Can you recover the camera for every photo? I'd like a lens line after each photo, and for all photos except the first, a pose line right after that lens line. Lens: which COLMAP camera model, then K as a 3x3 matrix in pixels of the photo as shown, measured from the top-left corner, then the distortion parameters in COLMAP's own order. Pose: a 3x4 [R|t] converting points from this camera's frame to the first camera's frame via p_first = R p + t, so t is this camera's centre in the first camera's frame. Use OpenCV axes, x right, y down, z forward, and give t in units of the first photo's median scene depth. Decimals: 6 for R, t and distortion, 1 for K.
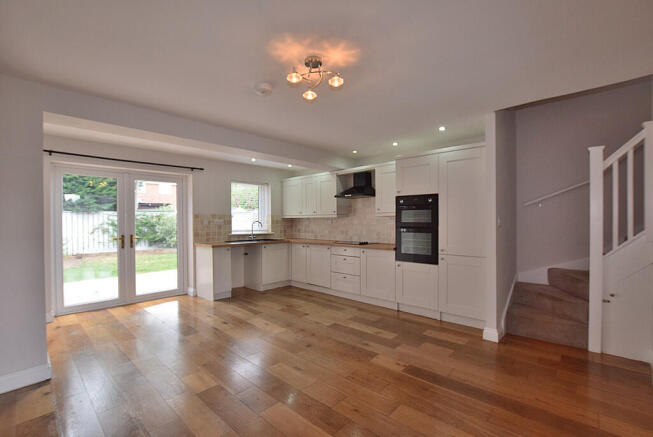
lens RADIAL K [[291.0, 0, 326.3], [0, 291.0, 221.2], [0, 0, 1]] dist [-0.025370, 0.000682]
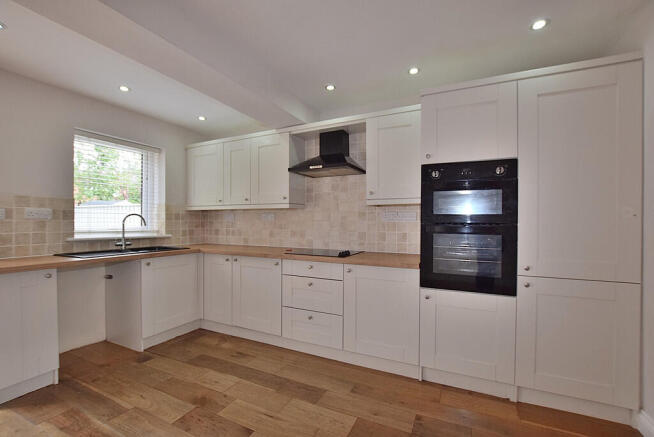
lens RADIAL K [[291.5, 0, 326.8], [0, 291.5, 221.2], [0, 0, 1]] dist [-0.025370, 0.000682]
pose [[0.957167, 0.006668, 0.289459, -0.060731], [-0.005680, 0.999975, -0.004252, 0.015335], [-0.289480, 0.002426, 0.957181, 0.438837]]
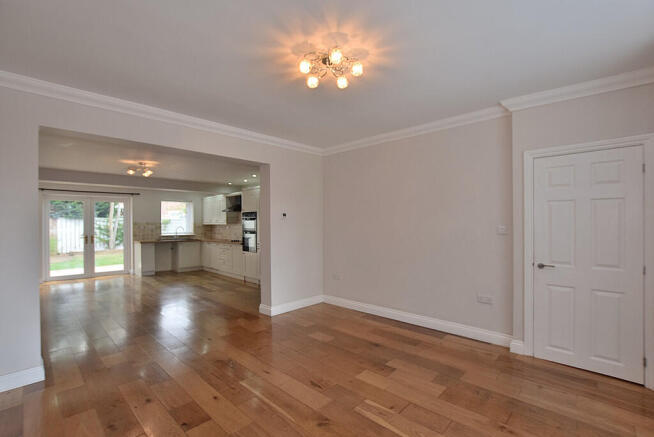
lens RADIAL K [[291.5, 0, 326.8], [0, 291.5, 221.2], [0, 0, 1]] dist [-0.025370, 0.000682]
pose [[0.999963, -0.000120, -0.008658, 0.593170], [0.000022, 0.999936, -0.011327, -0.013138], [0.008659, 0.011327, 0.999898, -0.547968]]
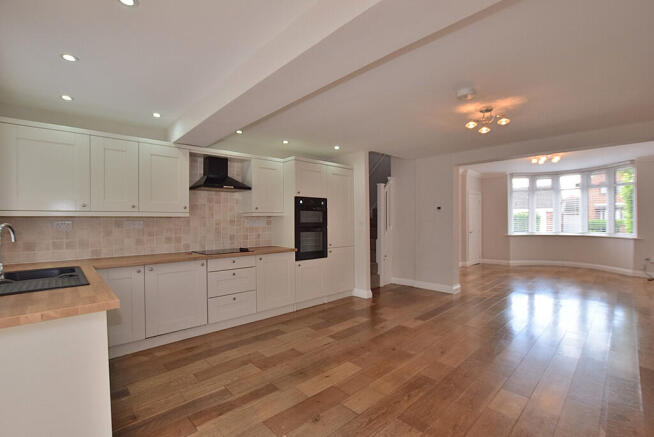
lens RADIAL K [[291.5, 0, 326.8], [0, 291.5, 221.2], [0, 0, 1]] dist [-0.025370, 0.000682]
pose [[0.071558, 0.001868, 0.997435, -0.598347], [0.010539, 0.999941, -0.002629, 0.002402], [-0.997381, 0.010700, 0.071534, 0.658788]]
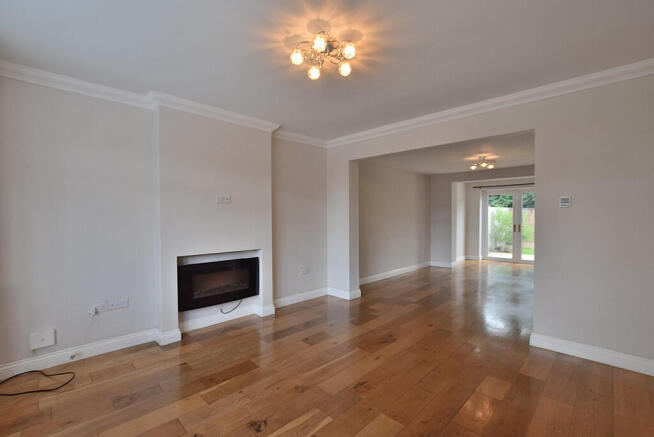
lens RADIAL K [[291.5, 0, 326.8], [0, 291.5, 221.2], [0, 0, 1]] dist [-0.025370, 0.000682]
pose [[-0.024338, 0.025092, -0.999389, 0.997519], [0.001387, 0.999685, 0.025066, -0.016995], [0.999703, -0.000776, -0.024366, -0.130386]]
